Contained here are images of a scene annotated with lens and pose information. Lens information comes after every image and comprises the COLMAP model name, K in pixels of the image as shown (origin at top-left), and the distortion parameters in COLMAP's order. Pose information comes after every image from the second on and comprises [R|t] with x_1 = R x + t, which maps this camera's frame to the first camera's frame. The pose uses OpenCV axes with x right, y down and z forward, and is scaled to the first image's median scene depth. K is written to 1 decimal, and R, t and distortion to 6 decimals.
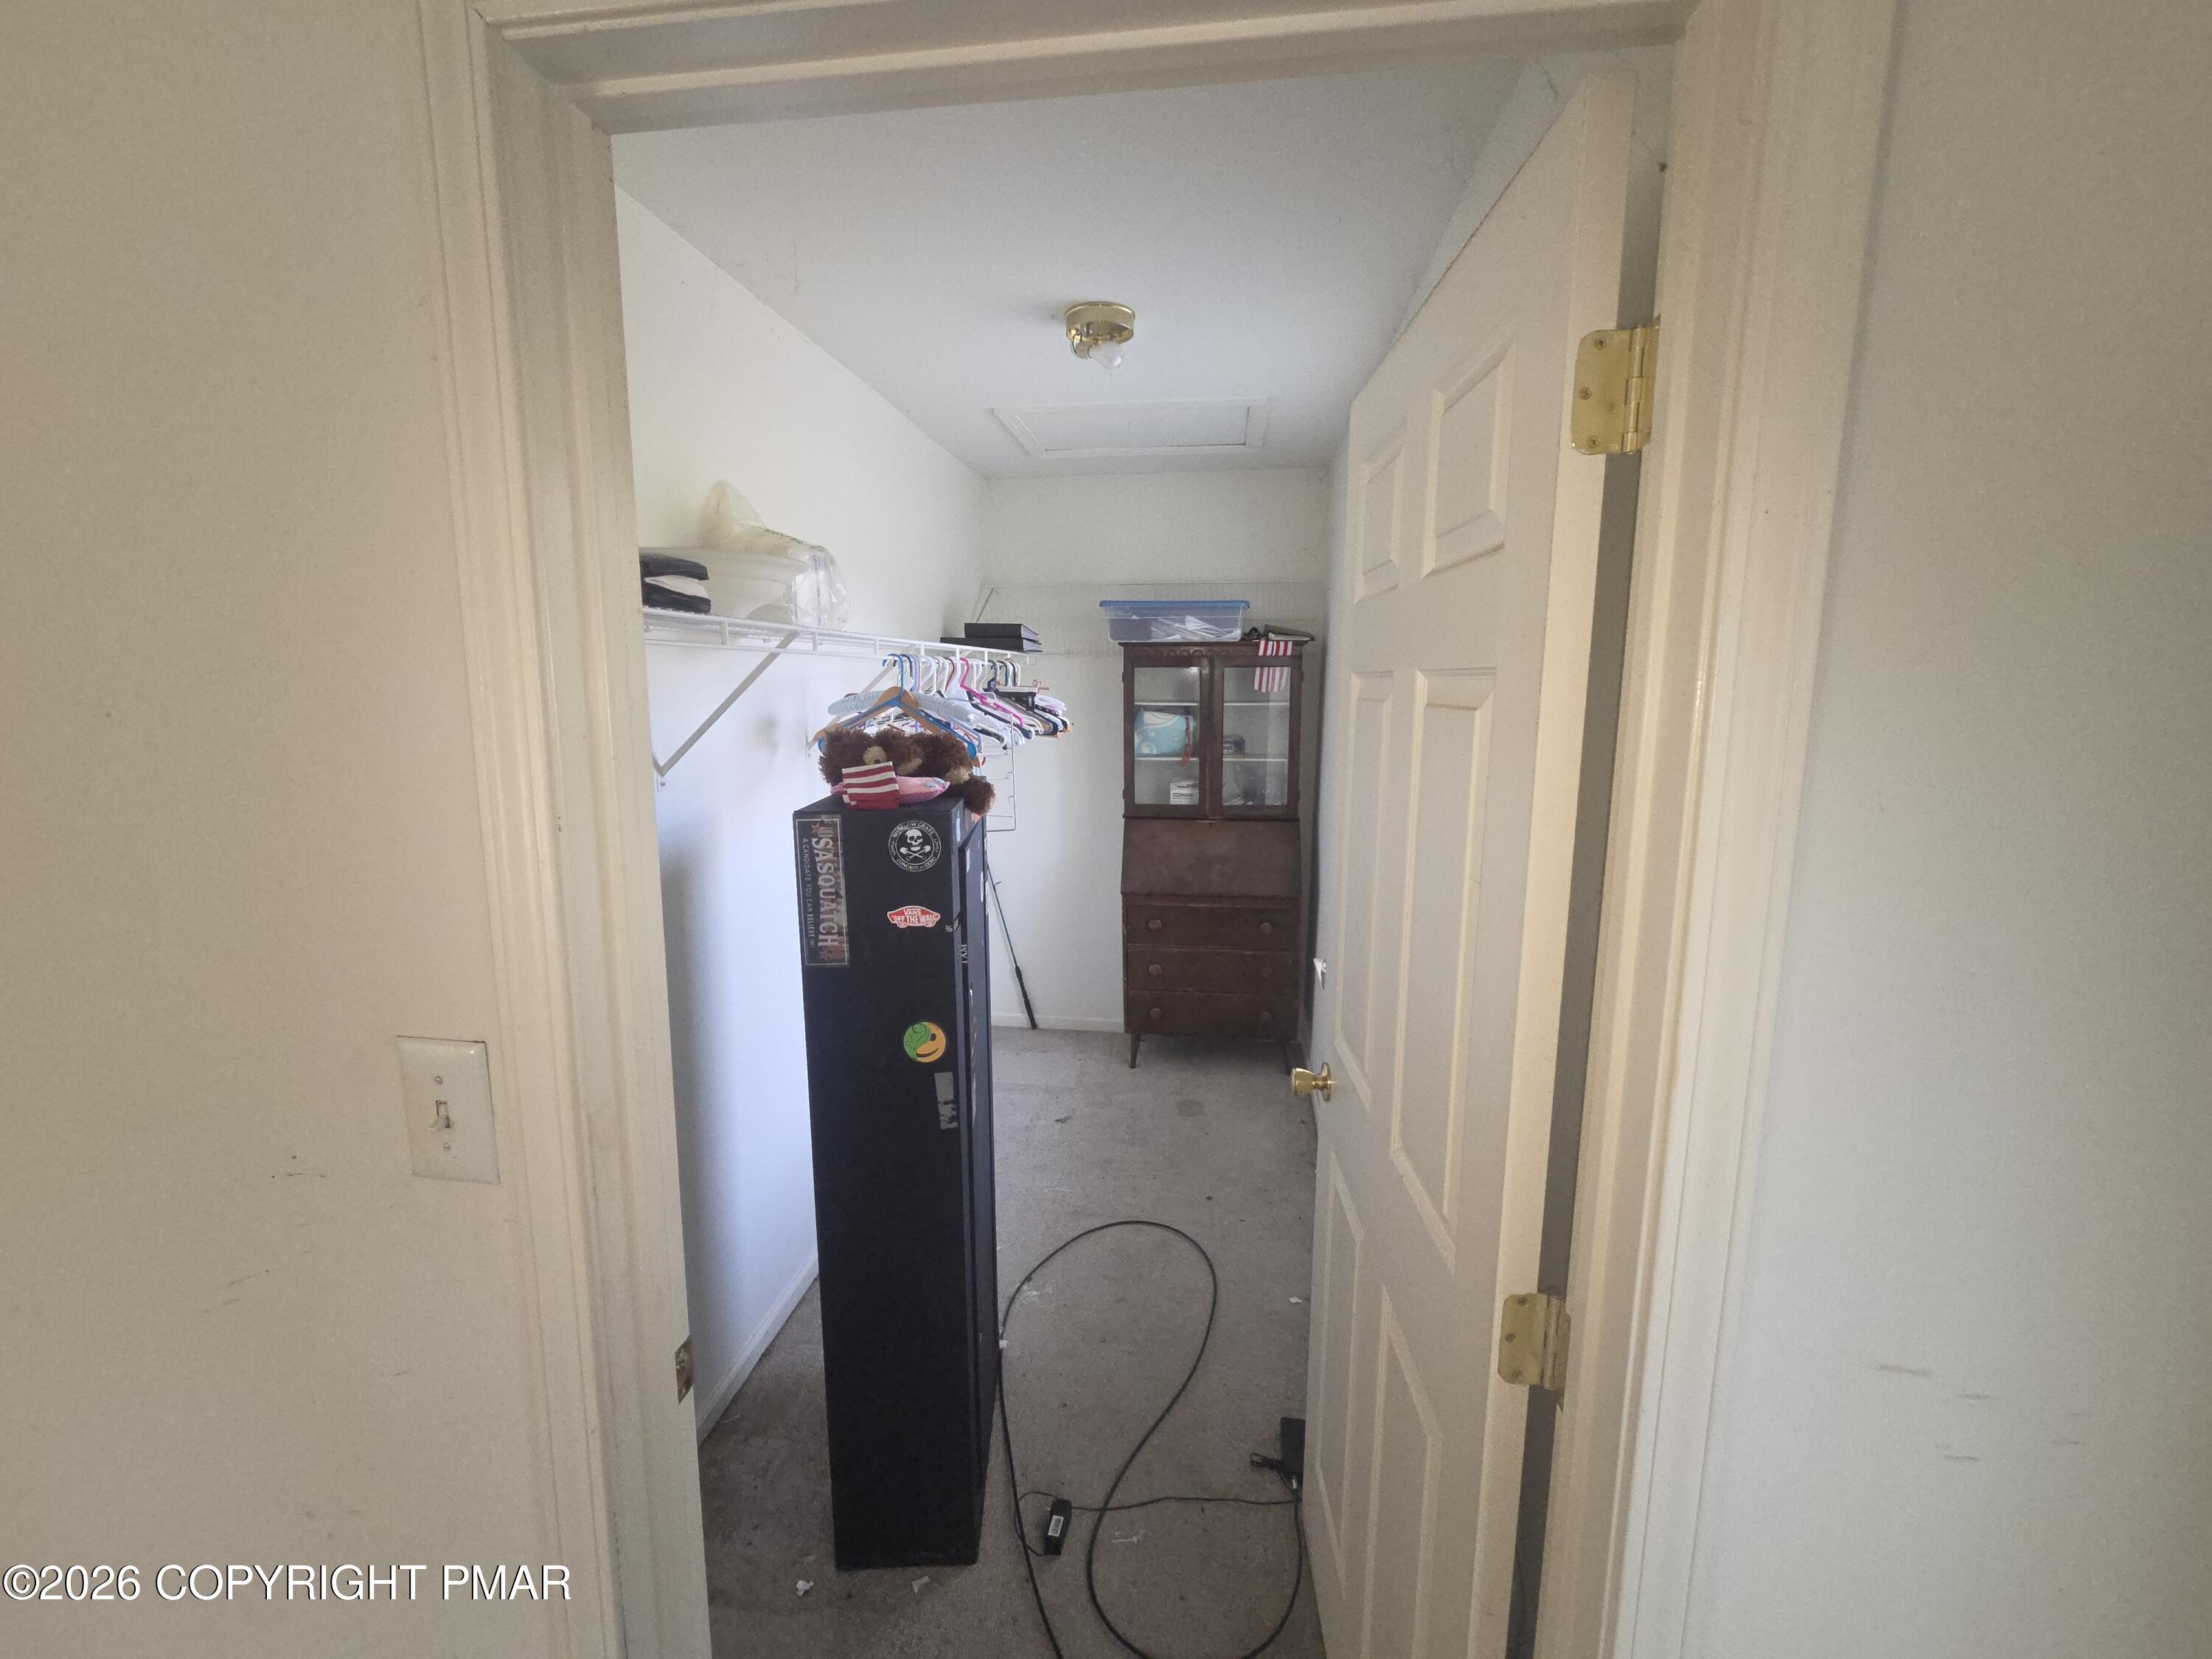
lens RADIAL K [[875.1, 0, 1066.5], [0, 875.1, 817.0], [0, 0, 1]] dist [-0.000312, 0.000044]
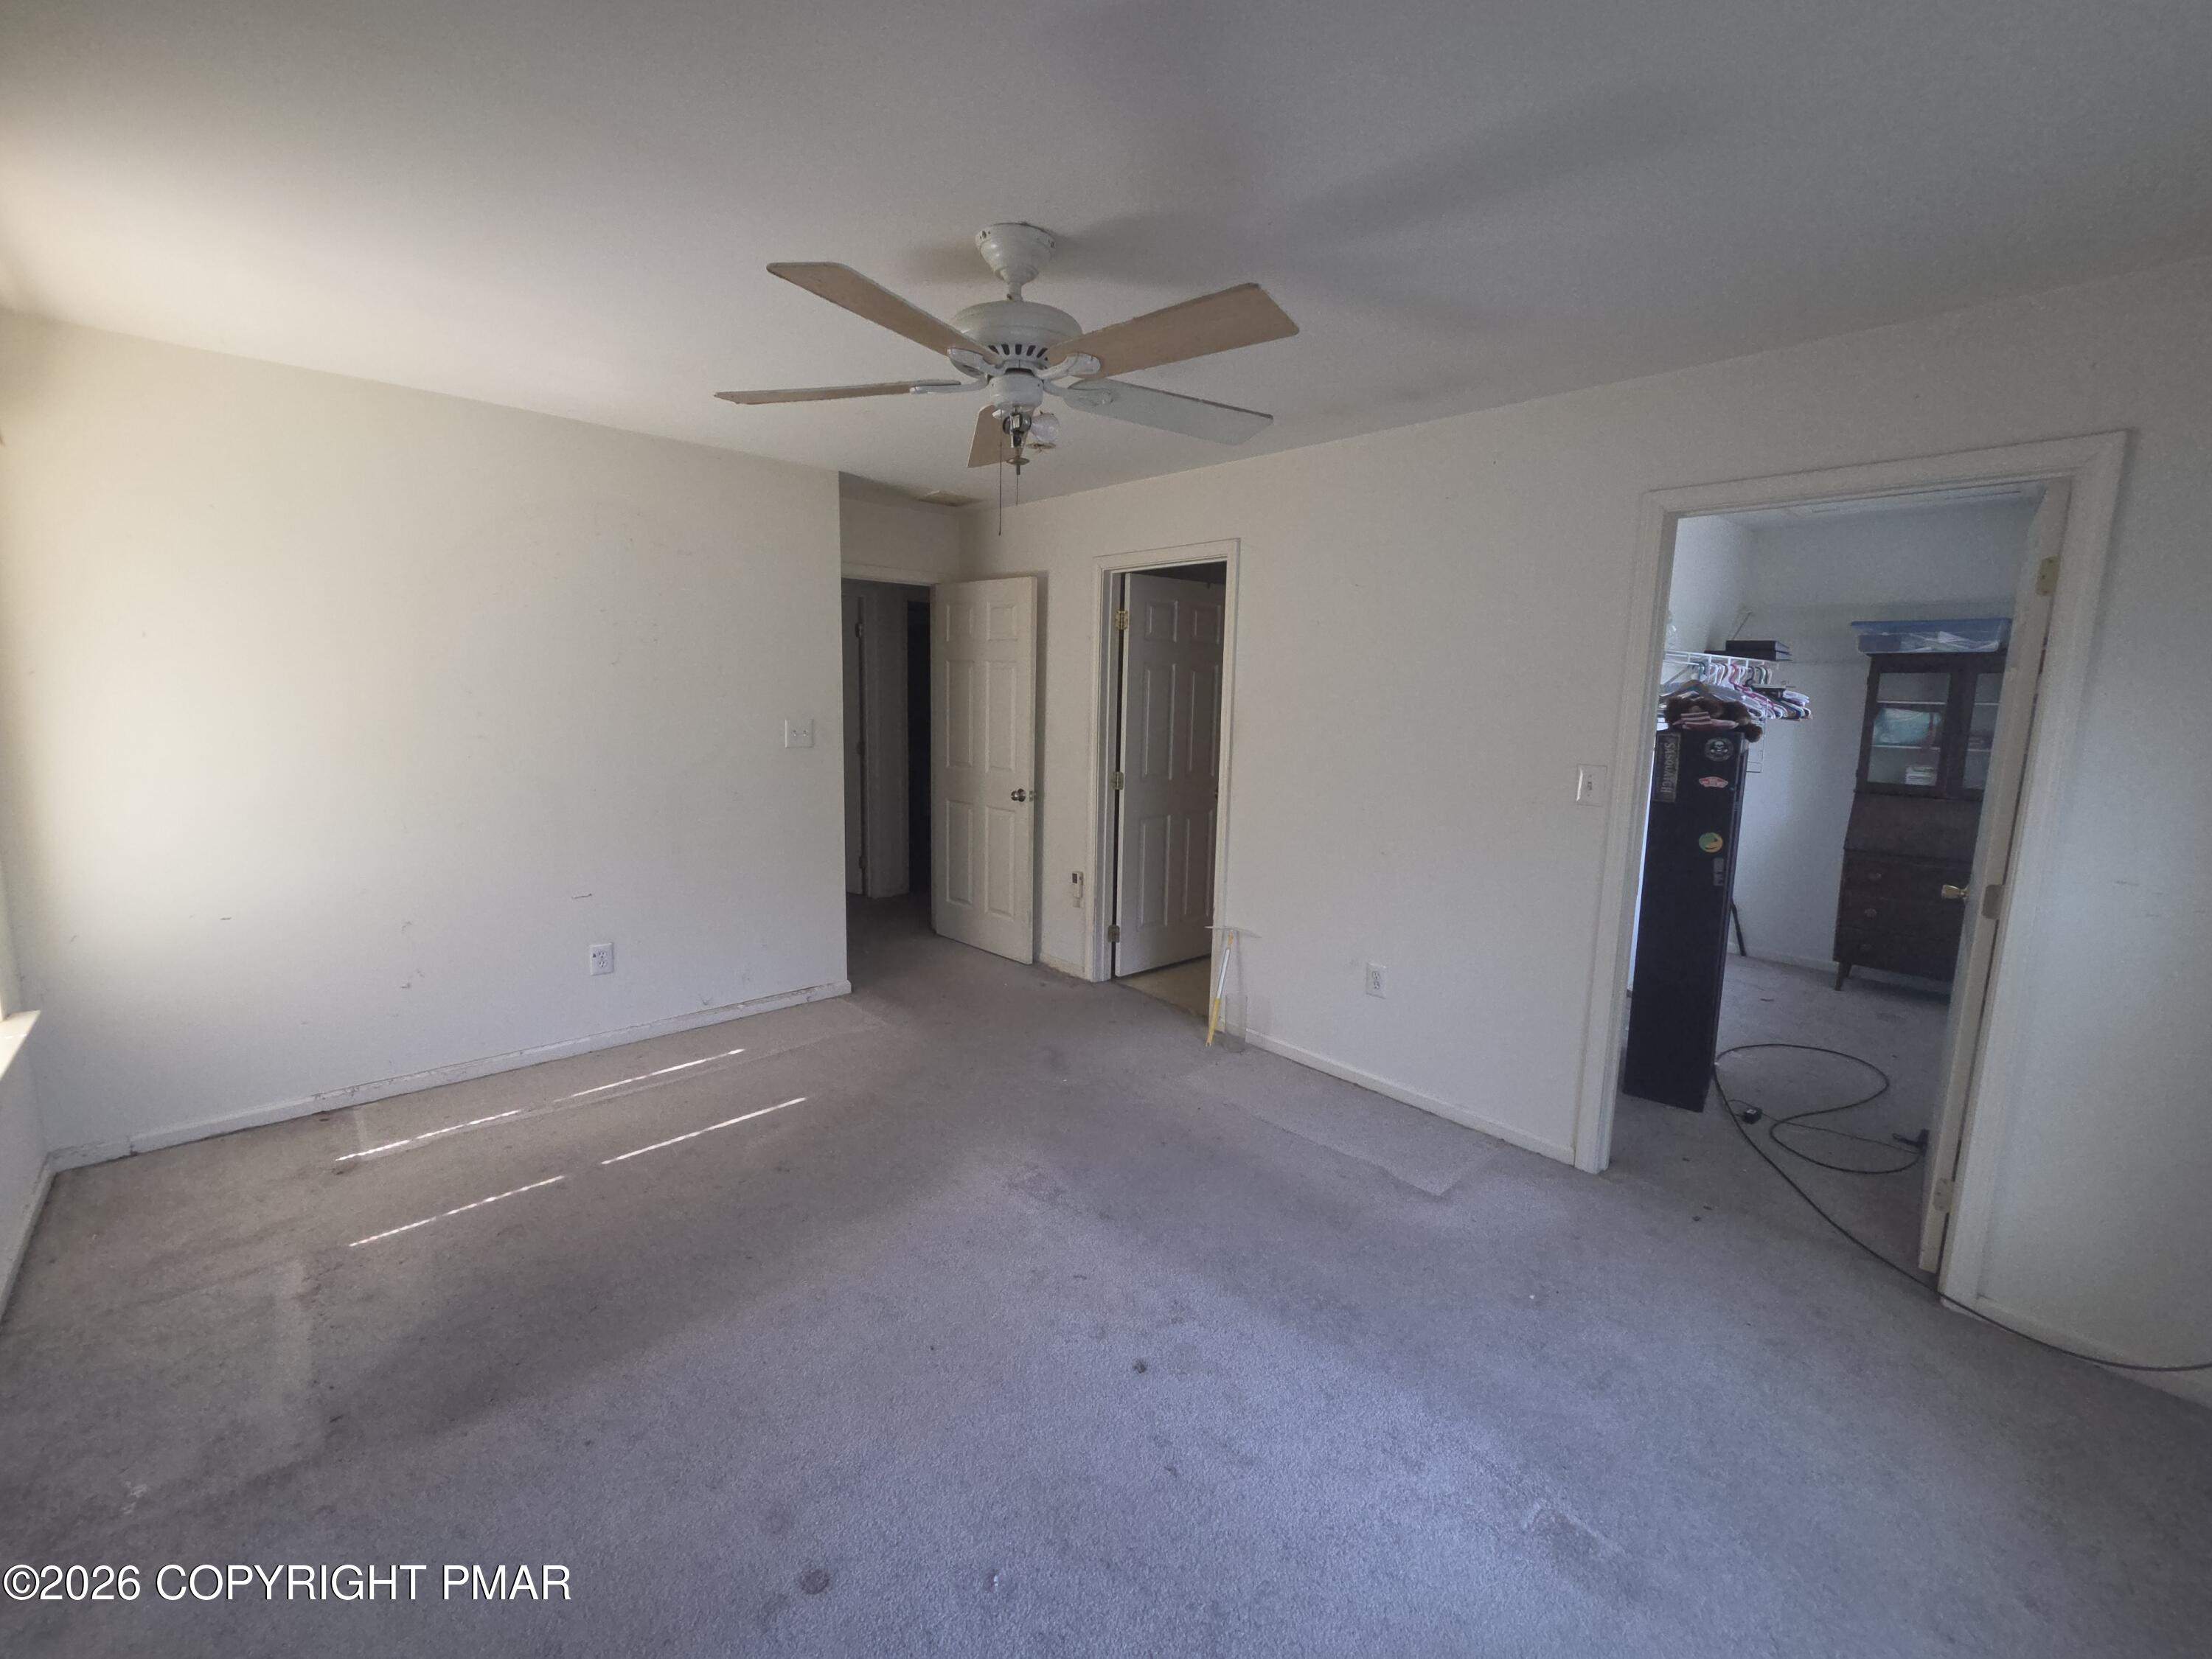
lens RADIAL K [[909.9, 0, 1097.7], [0, 909.9, 816.9], [0, 0, 1]] dist [0.000806, 0.000248]
pose [[0.793855, 0.103657, -0.599208, -0.011987], [-0.113313, 0.993322, 0.021713, 0.155642], [0.597457, 0.050661, 0.800299, -0.825474]]
